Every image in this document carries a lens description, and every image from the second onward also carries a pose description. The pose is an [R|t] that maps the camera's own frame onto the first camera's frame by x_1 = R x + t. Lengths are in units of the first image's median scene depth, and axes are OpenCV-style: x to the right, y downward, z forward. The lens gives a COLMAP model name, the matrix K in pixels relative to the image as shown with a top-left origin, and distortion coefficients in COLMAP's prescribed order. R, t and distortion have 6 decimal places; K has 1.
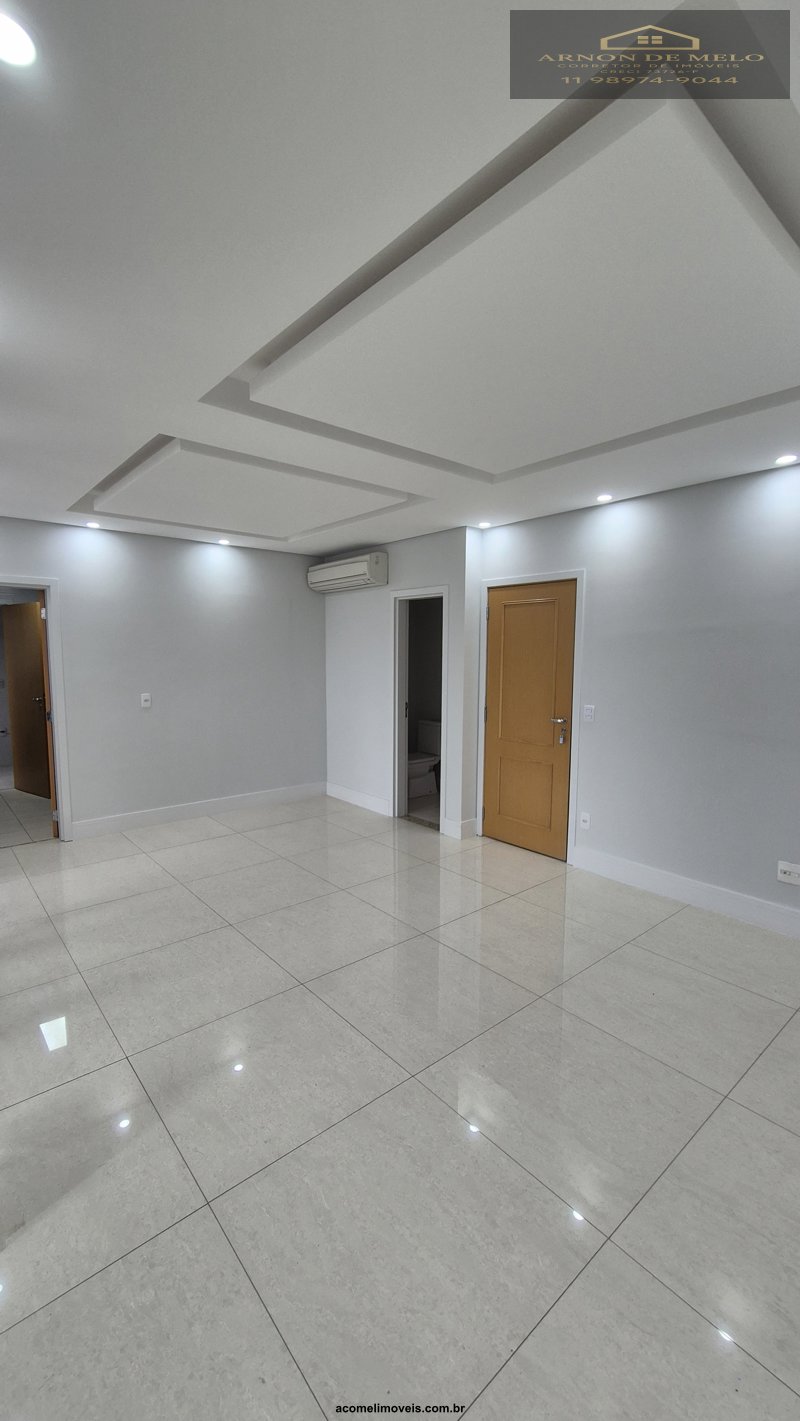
lens RADIAL K [[581.5, 0, 392.2], [0, 581.5, 715.8], [0, 0, 1]] dist [0.001055, -0.000721]
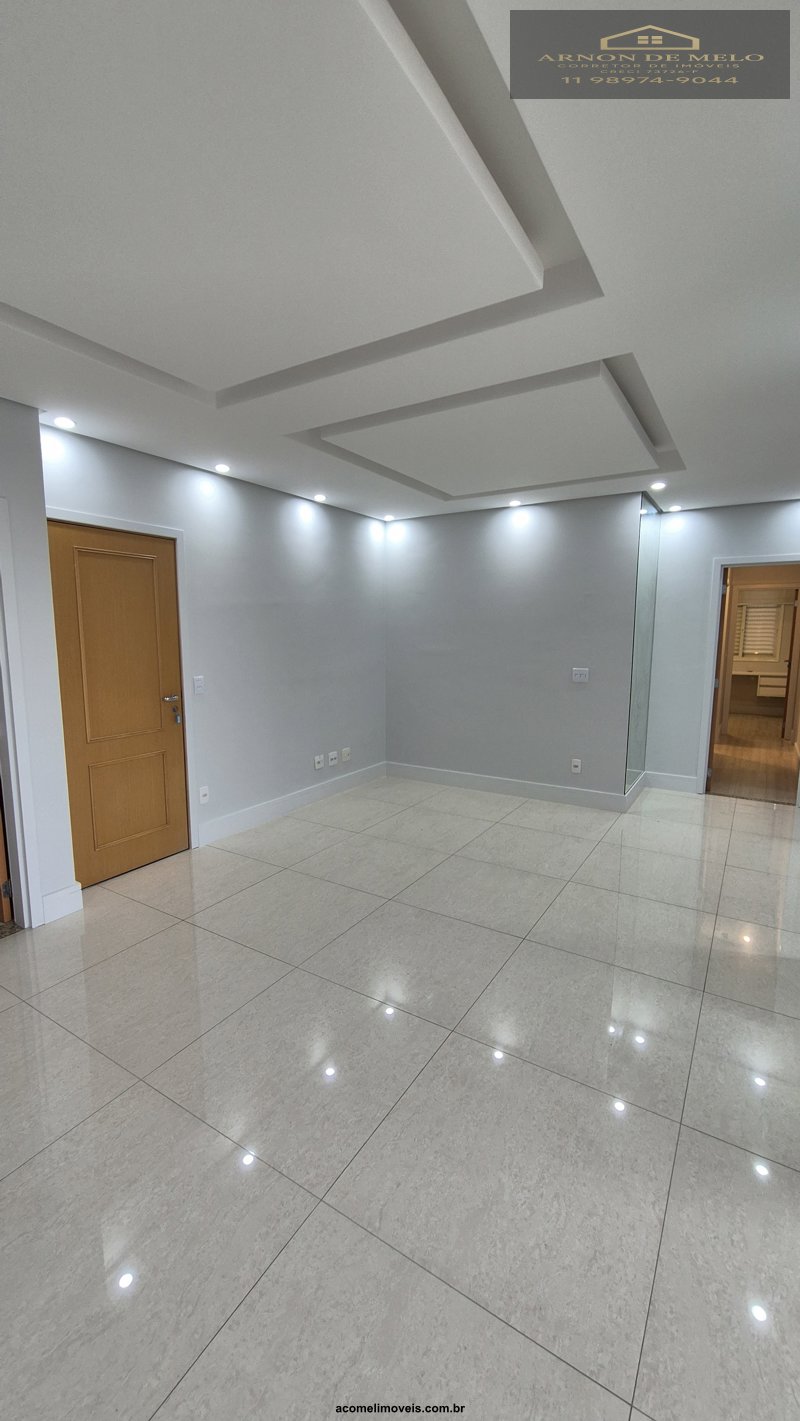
lens RADIAL K [[581.5, 0, 378.2], [0, 581.5, 730.1], [0, 0, 1]] dist [0.001055, -0.000721]
pose [[-0.288669, -0.174179, 0.941452, -0.571133], [0.096952, 0.972940, 0.209733, -0.089604], [-0.952508, 0.151819, -0.263971, 0.833277]]
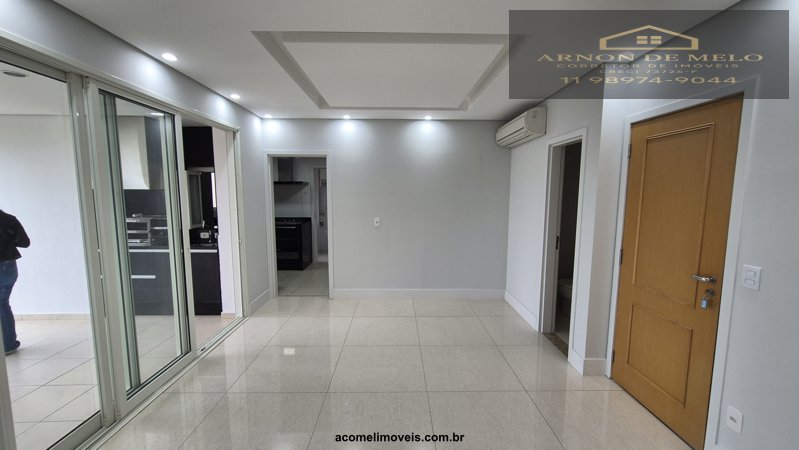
lens RADIAL K [[326.9, 0, 399.6], [0, 326.9, 228.8], [0, 0, 1]] dist [0.001055, -0.000721]
pose [[0.777404, 0.069126, -0.625192, 0.211336], [-0.069192, 0.997309, 0.024233, -0.036493], [0.625184, 0.024420, 0.780095, 0.346706]]
